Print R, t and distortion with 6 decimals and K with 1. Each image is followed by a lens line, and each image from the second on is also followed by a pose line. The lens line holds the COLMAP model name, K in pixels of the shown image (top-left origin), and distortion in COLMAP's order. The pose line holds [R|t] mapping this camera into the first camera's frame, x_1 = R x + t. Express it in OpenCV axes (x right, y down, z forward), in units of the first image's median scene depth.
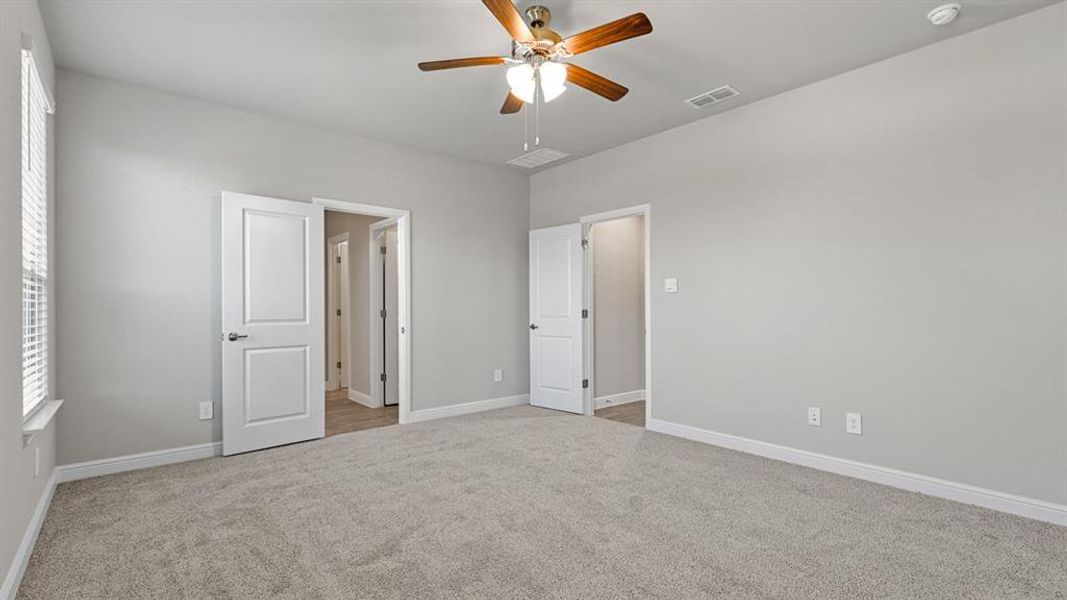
lens RADIAL K [[486.2, 0, 531.6], [0, 486.2, 308.7], [0, 0, 1]] dist [0.001520, 0.000514]
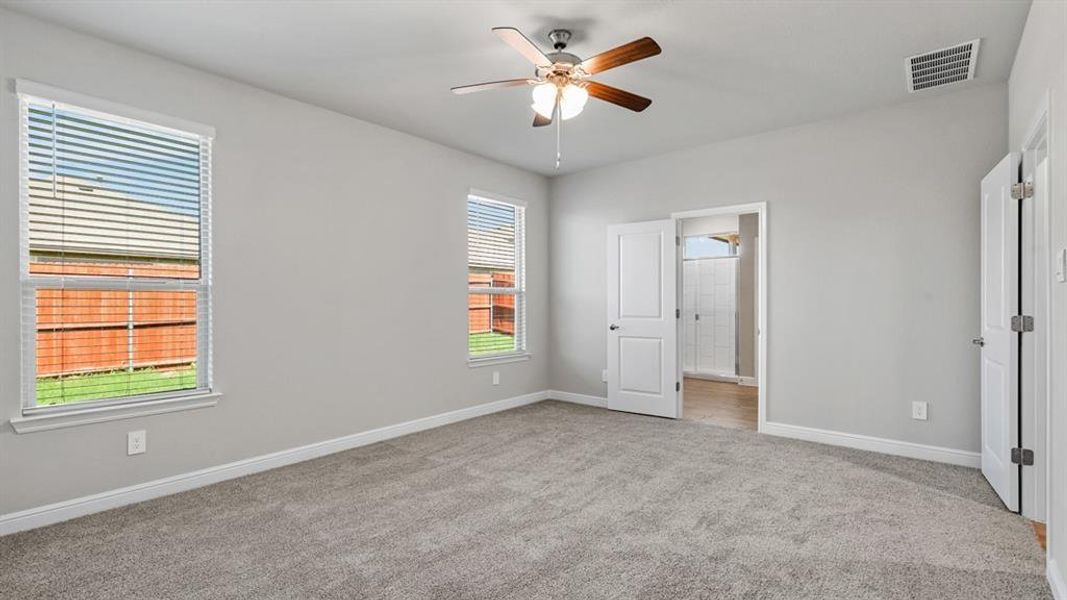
lens RADIAL K [[481.9, 0, 533.1], [0, 481.9, 303.6], [0, 0, 1]] dist [0.000681, 0.000271]
pose [[0.155752, -0.004304, -0.987787, 0.744509], [-0.003969, 0.999980, -0.004983, -0.002609], [0.987788, 0.004697, 0.155732, 0.563052]]
